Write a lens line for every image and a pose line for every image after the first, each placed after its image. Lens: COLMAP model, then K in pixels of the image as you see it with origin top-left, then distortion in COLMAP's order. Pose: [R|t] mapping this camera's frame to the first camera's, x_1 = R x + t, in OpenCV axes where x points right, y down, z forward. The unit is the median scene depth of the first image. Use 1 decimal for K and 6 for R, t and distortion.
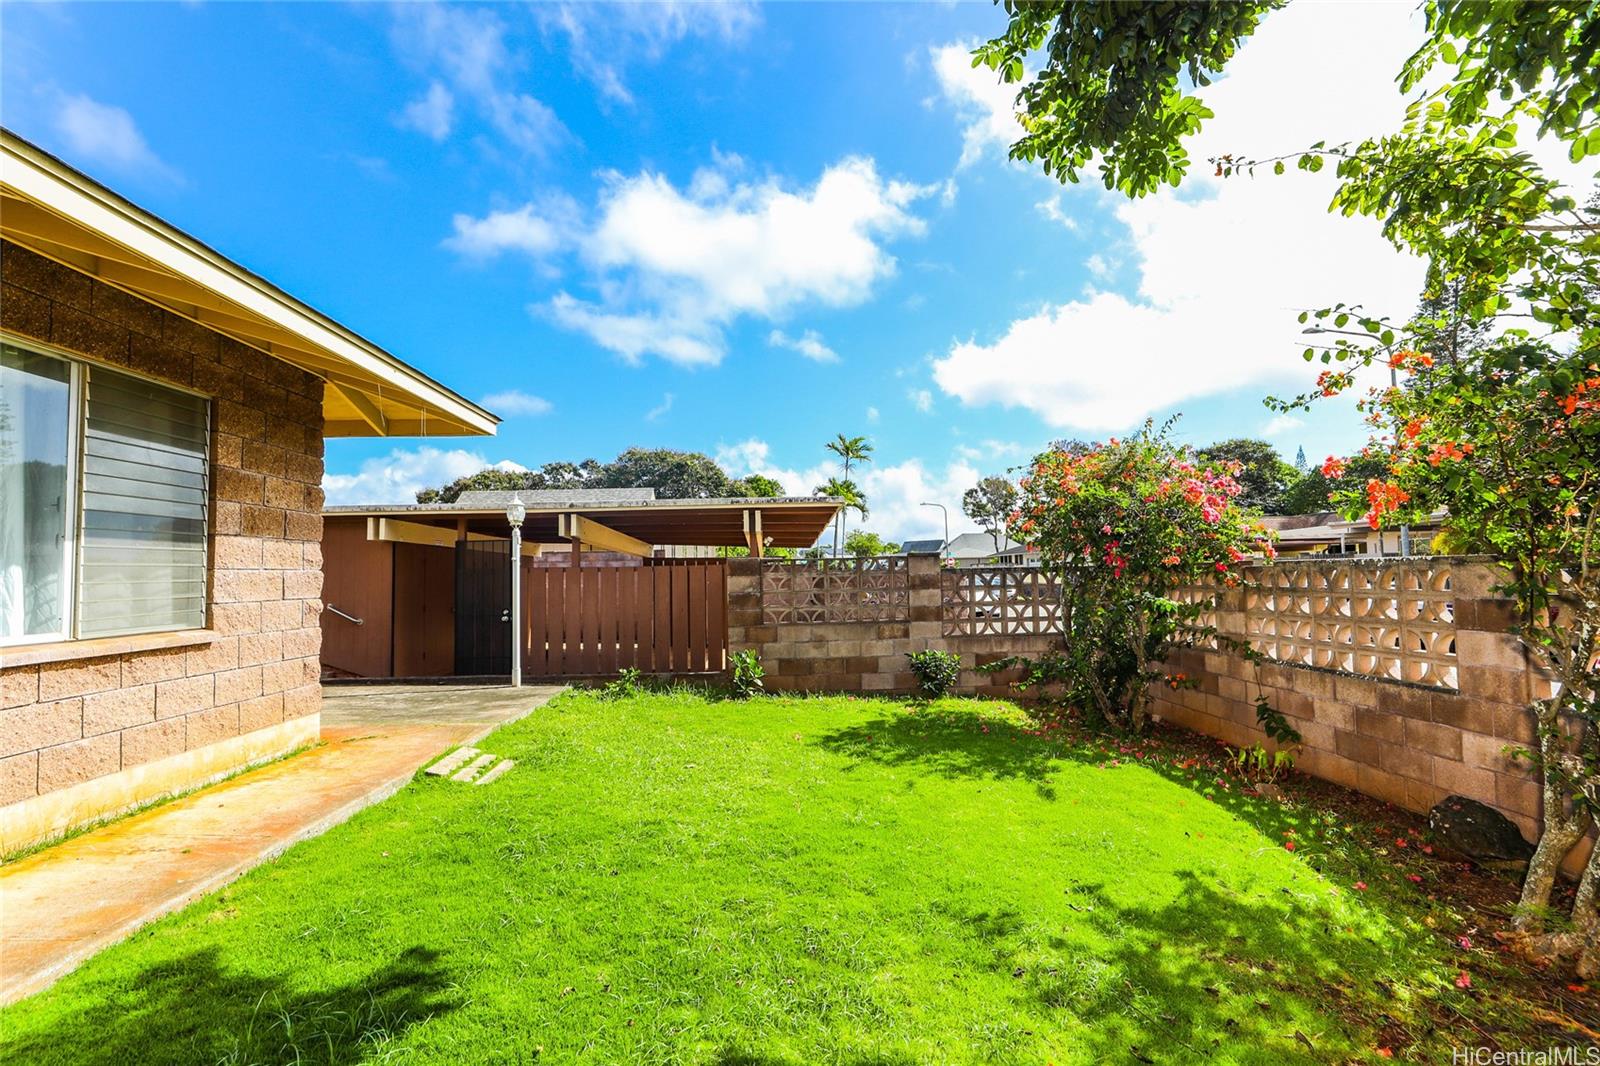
lens RADIAL K [[733.6, 0, 802.1], [0, 733.6, 531.4], [0, 0, 1]] dist [-0.002926, -0.000348]
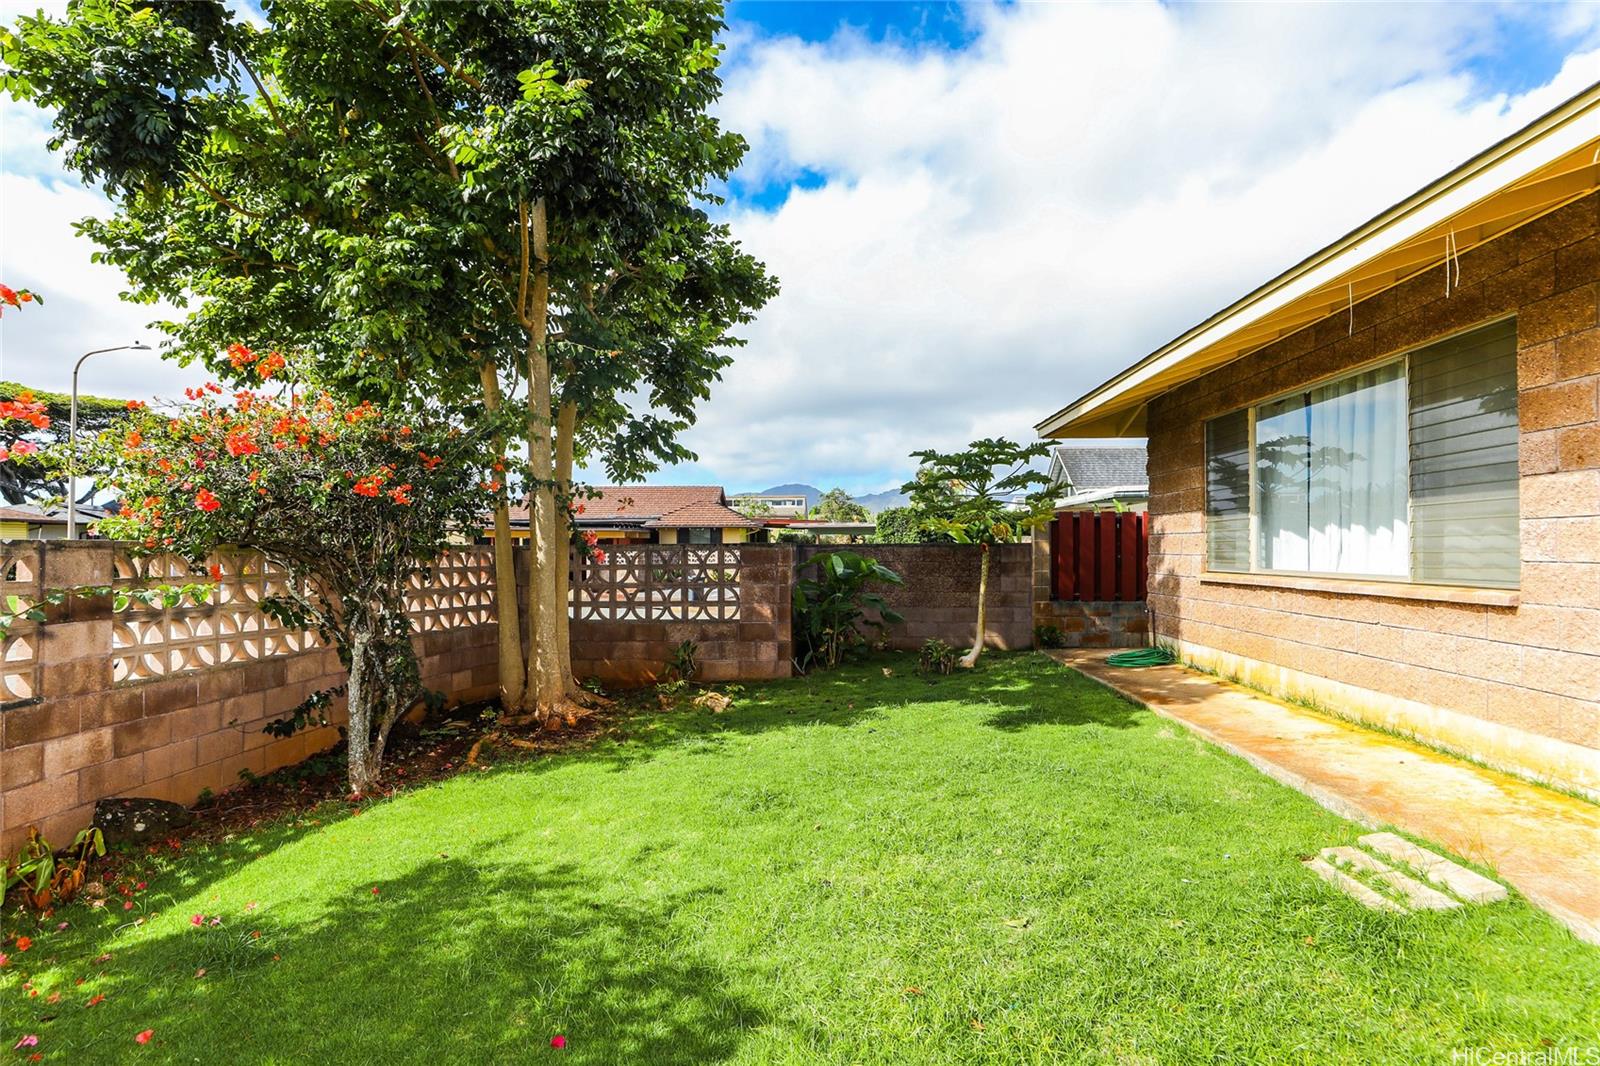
lens RADIAL K [[828.4, 0, 797.3], [0, 828.4, 543.6], [0, 0, 1]] dist [0.000910, 0.000060]
pose [[-0.995897, 0.024387, 0.087150, -0.077056], [0.018708, 0.997684, -0.065397, 0.127640], [-0.088543, -0.063498, -0.994046, 2.043893]]
